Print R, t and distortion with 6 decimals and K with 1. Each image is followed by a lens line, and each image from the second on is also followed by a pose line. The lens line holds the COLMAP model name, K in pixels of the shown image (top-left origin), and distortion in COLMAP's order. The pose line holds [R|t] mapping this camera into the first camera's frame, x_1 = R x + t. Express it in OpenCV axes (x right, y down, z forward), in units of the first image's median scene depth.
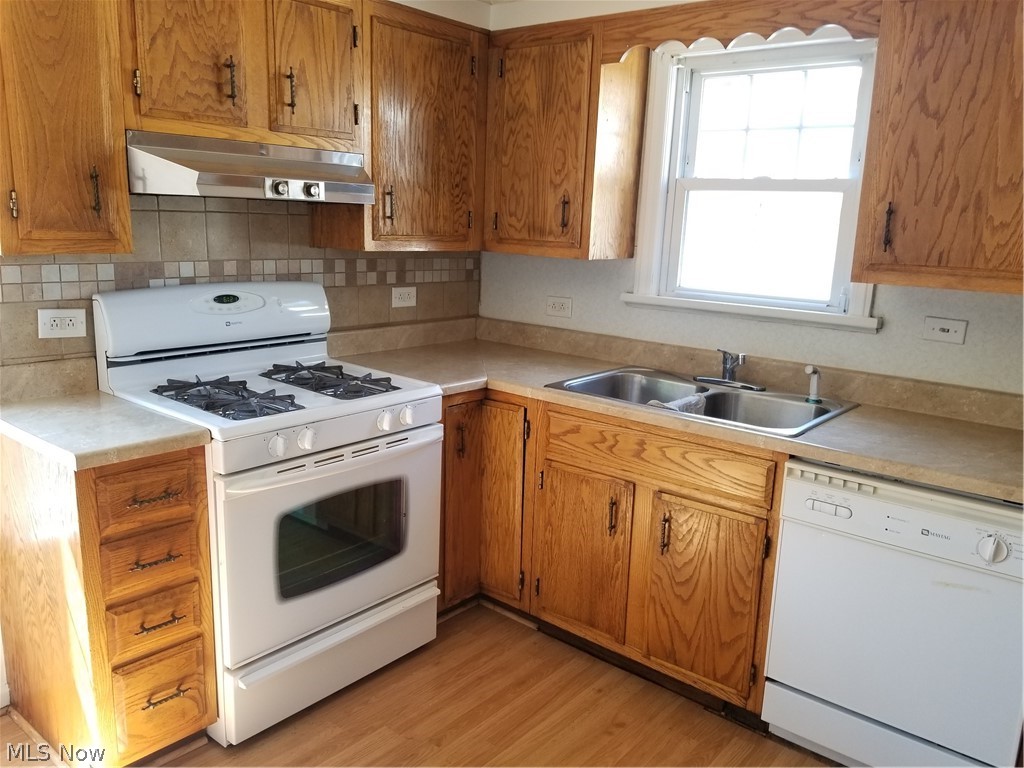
lens RADIAL K [[802.5, 0, 515.0], [0, 802.5, 401.0], [0, 0, 1]] dist [0.070007, -0.116679]
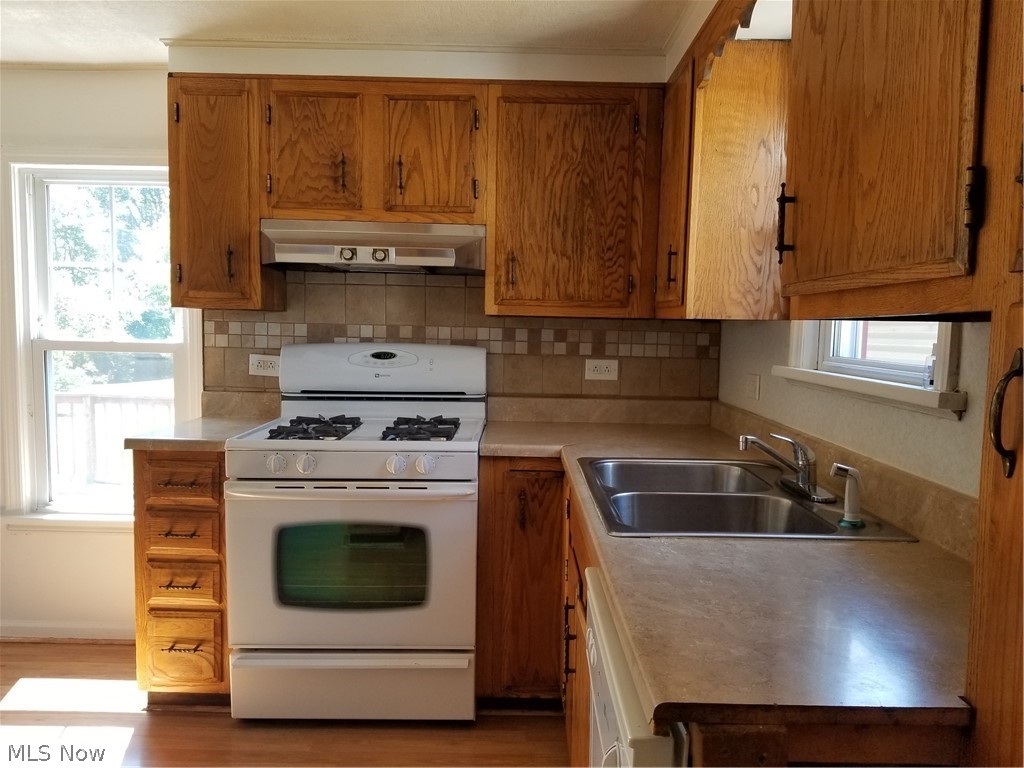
lens RADIAL K [[802.5, 0, 525.5], [0, 802.5, 399.1], [0, 0, 1]] dist [0.070007, -0.116679]
pose [[0.649603, 0.046327, -0.758861, 0.707831], [-0.167239, 0.982401, -0.083187, 0.000053], [0.741652, 0.180950, 0.645918, 0.424521]]
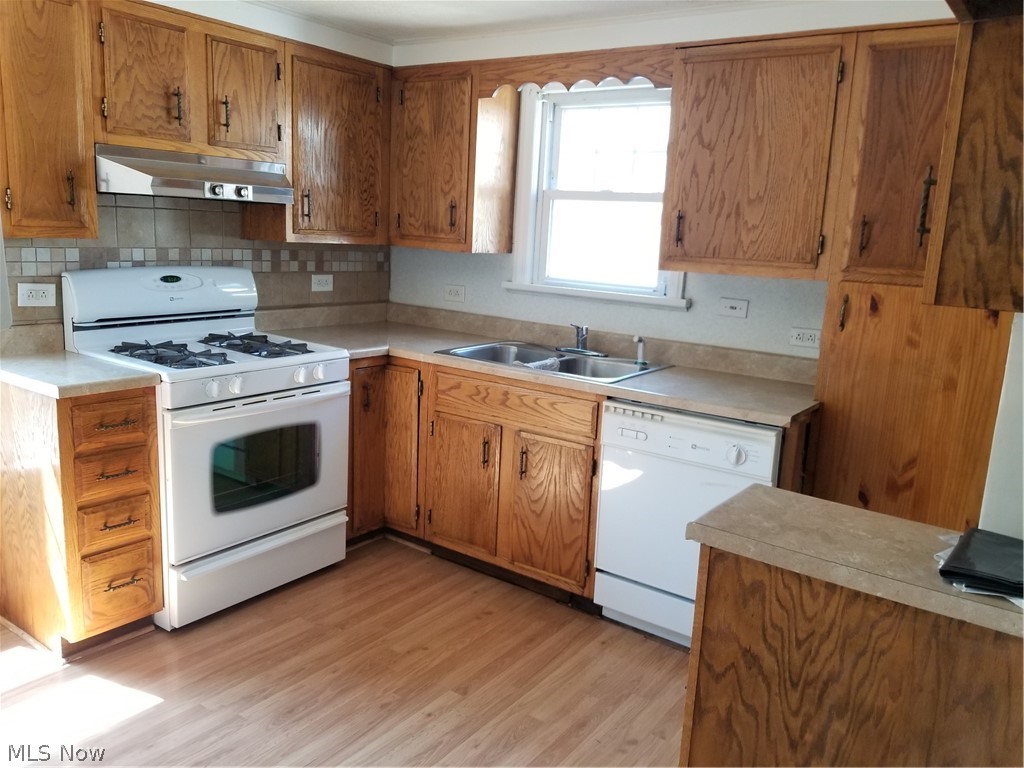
lens RADIAL K [[802.5, 0, 517.6], [0, 802.5, 387.4], [0, 0, 1]] dist [0.070007, -0.116679]
pose [[0.996898, -0.000278, 0.078699, 0.074801], [0.002194, 0.999703, -0.024257, 0.072944], [-0.078669, 0.024355, 0.996603, -0.276161]]
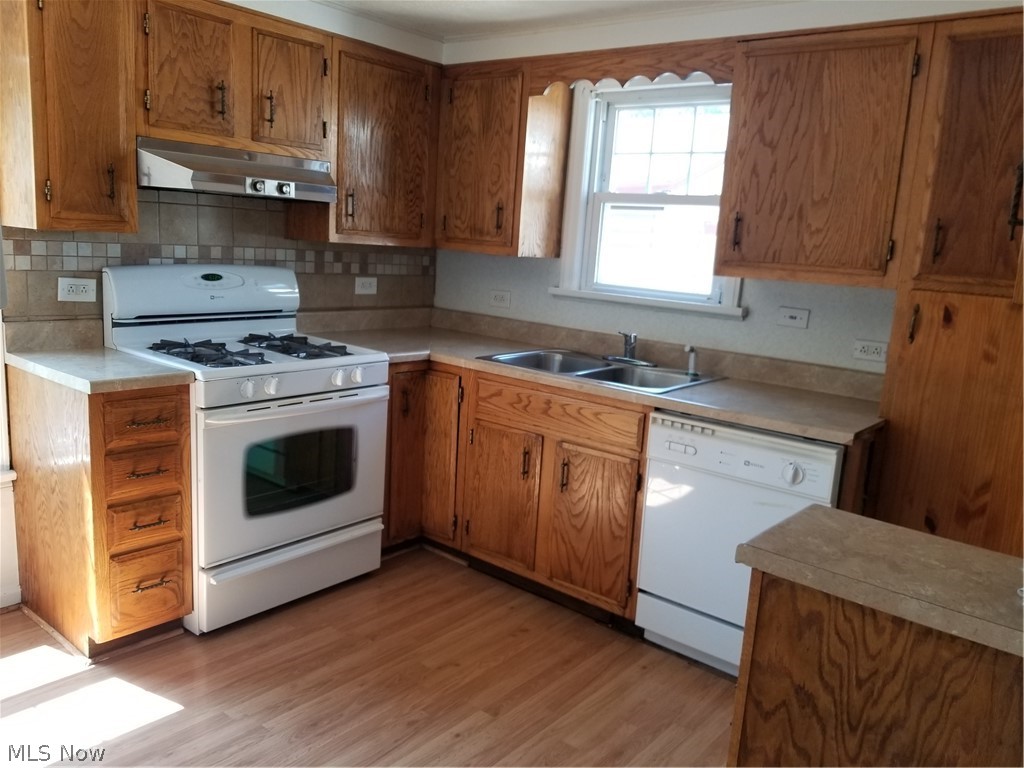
lens RADIAL K [[802.5, 0, 519.5], [0, 802.5, 396.9], [0, 0, 1]] dist [0.070007, -0.116679]
pose [[0.999485, 0.025884, 0.018988, 0.088974], [-0.025340, 0.999277, -0.028332, 0.079486], [-0.019707, 0.027837, 0.999418, -0.226479]]
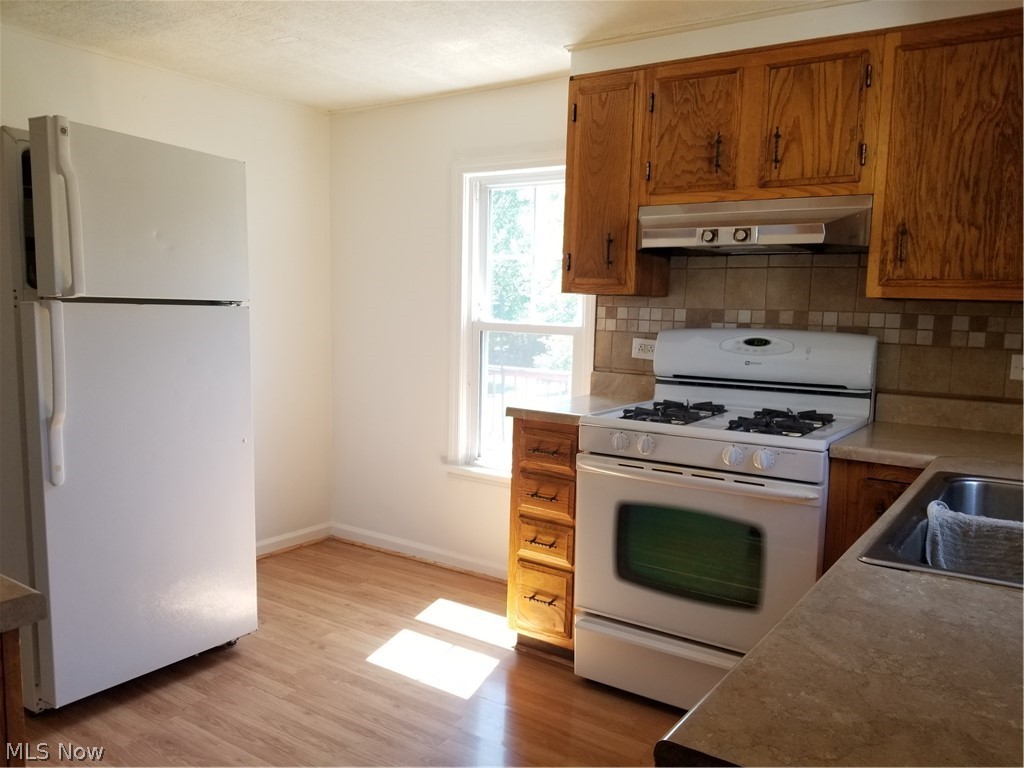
lens RADIAL K [[802.5, 0, 522.1], [0, 802.5, 398.0], [0, 0, 1]] dist [0.070007, -0.116679]
pose [[0.106858, 0.081537, -0.990925, 0.758800], [-0.246831, 0.967608, 0.053001, -0.031200], [0.963149, 0.238927, 0.123522, 0.593466]]
